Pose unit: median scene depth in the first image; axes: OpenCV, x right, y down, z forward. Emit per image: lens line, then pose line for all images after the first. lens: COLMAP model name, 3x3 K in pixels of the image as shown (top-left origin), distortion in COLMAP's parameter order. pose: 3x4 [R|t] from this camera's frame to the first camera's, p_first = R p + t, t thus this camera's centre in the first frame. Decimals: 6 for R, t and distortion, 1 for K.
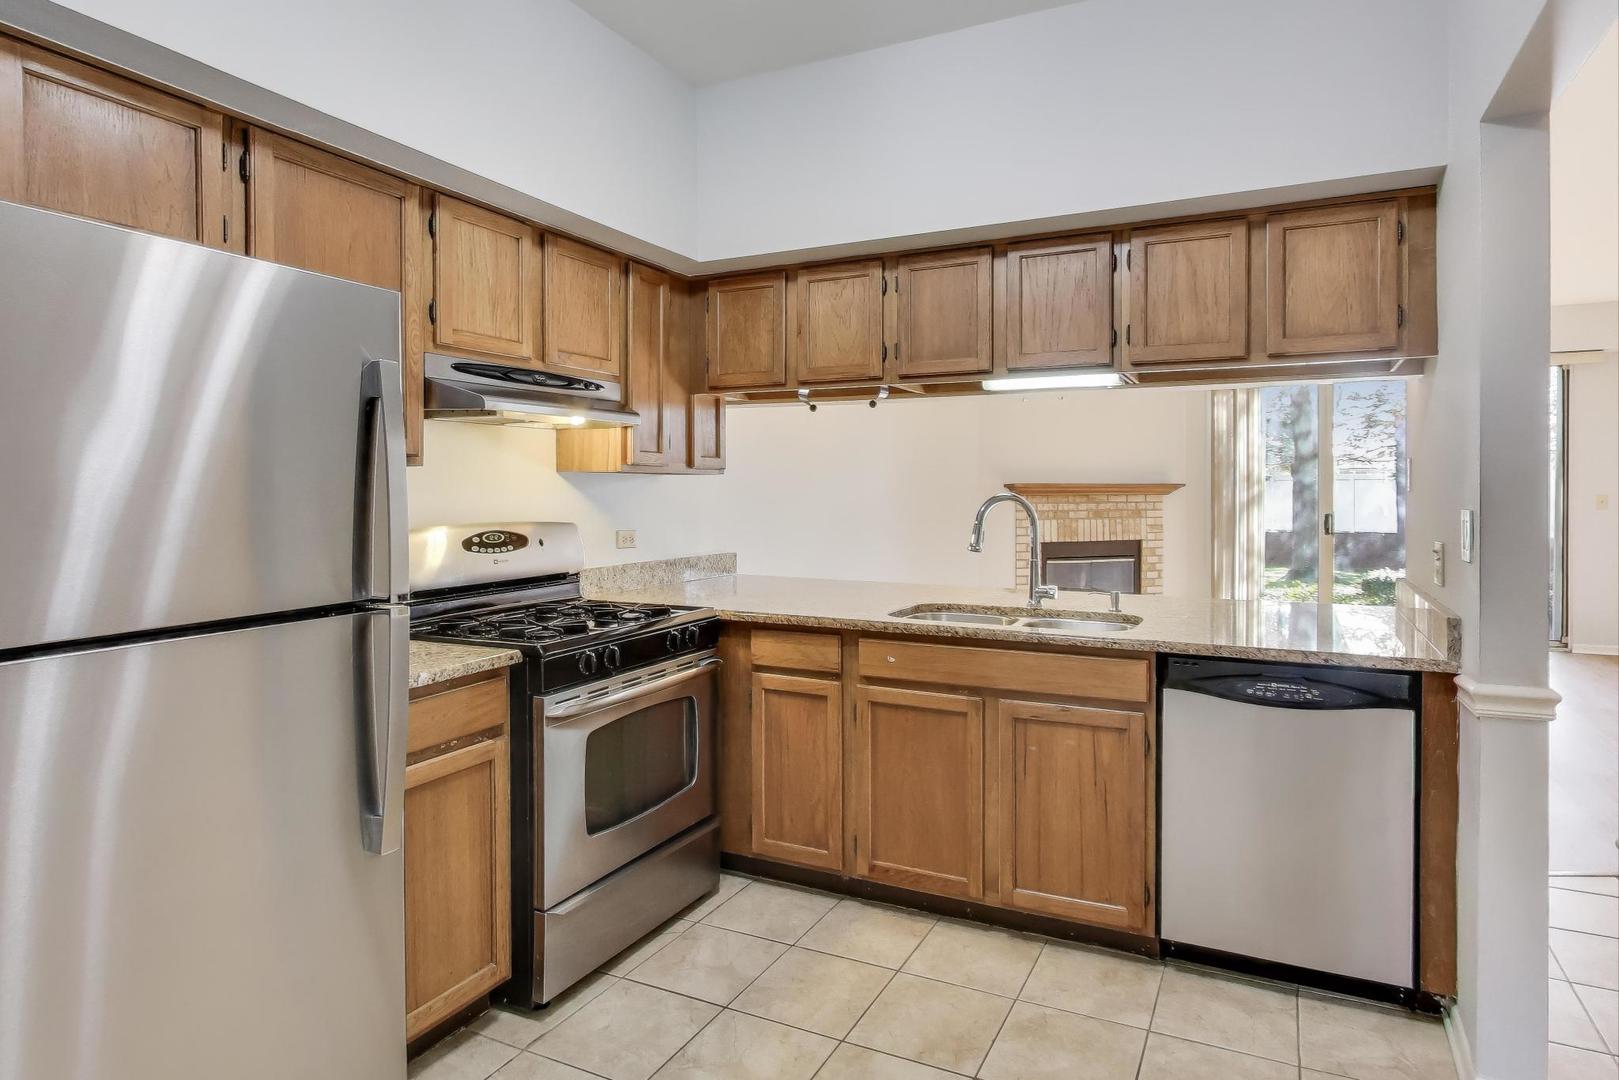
lens RADIAL K [[882.1, 0, 813.8], [0, 882.1, 483.6], [0, 0, 1]] dist [-0.004625, -0.000459]
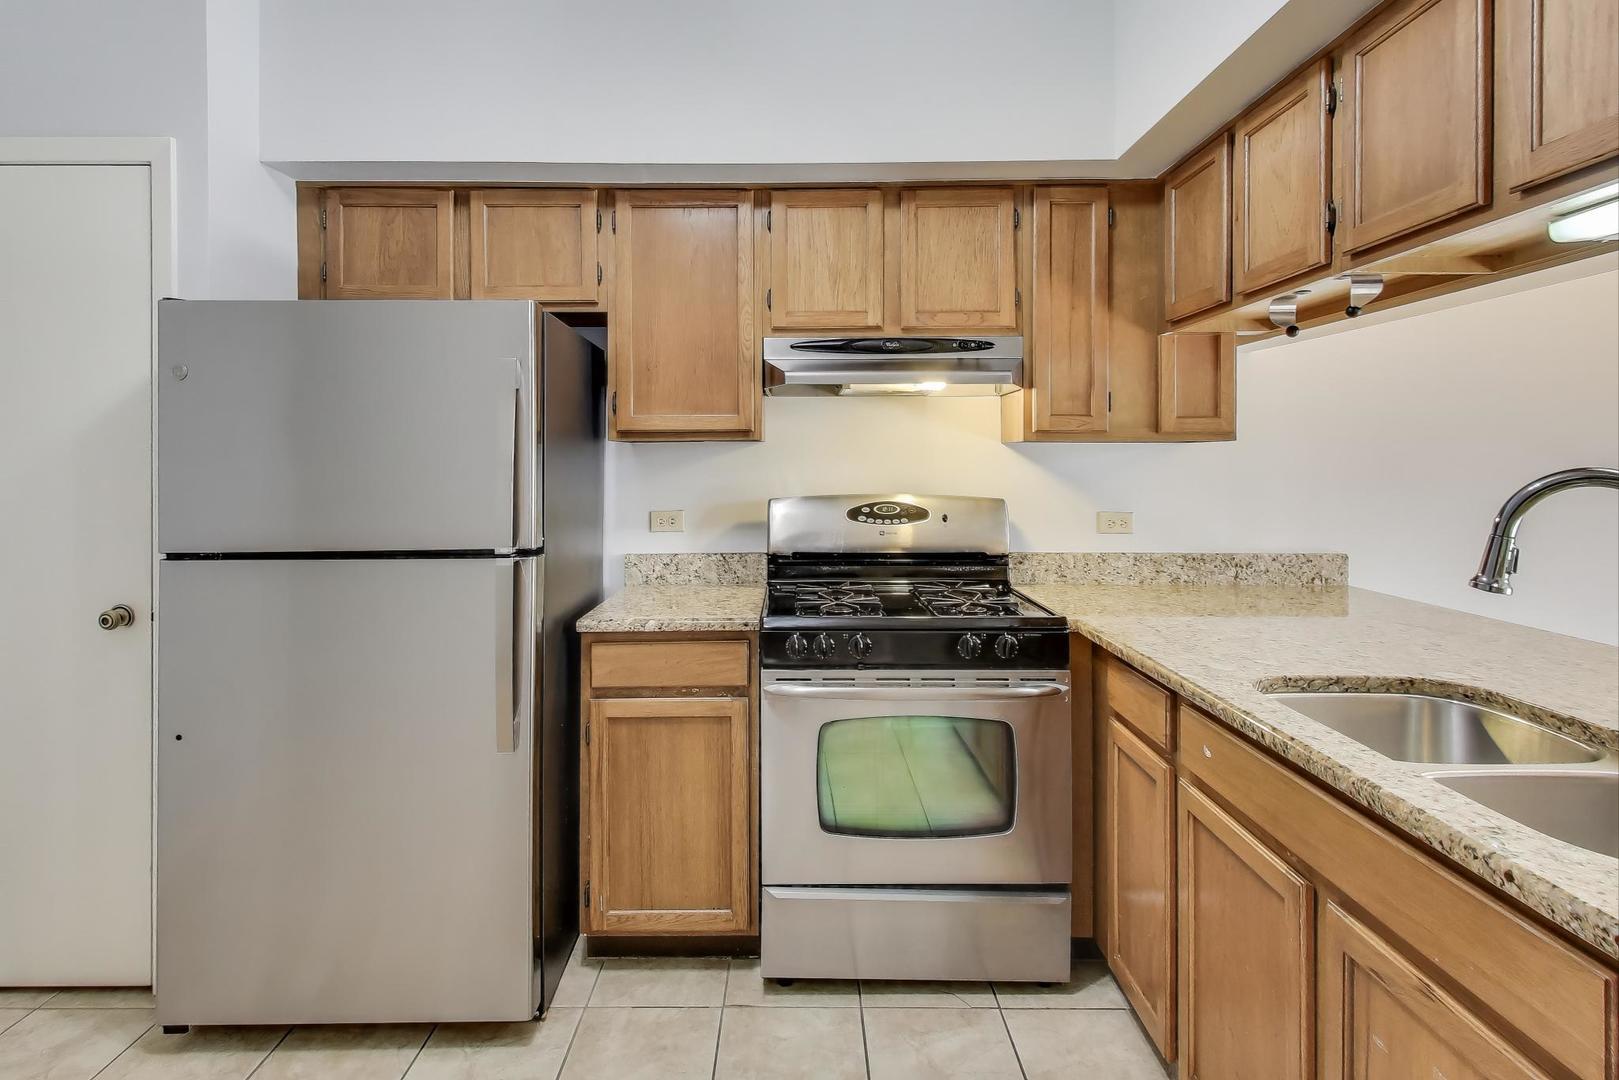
lens RADIAL K [[722.8, 0, 809.8], [0, 722.8, 501.1], [0, 0, 1]] dist [-0.000151, -0.000061]
pose [[0.437379, 0.020021, -0.899054, 0.349647], [0.000440, 0.999747, 0.022477, 0.032436], [0.899277, -0.010226, 0.437260, 0.547003]]
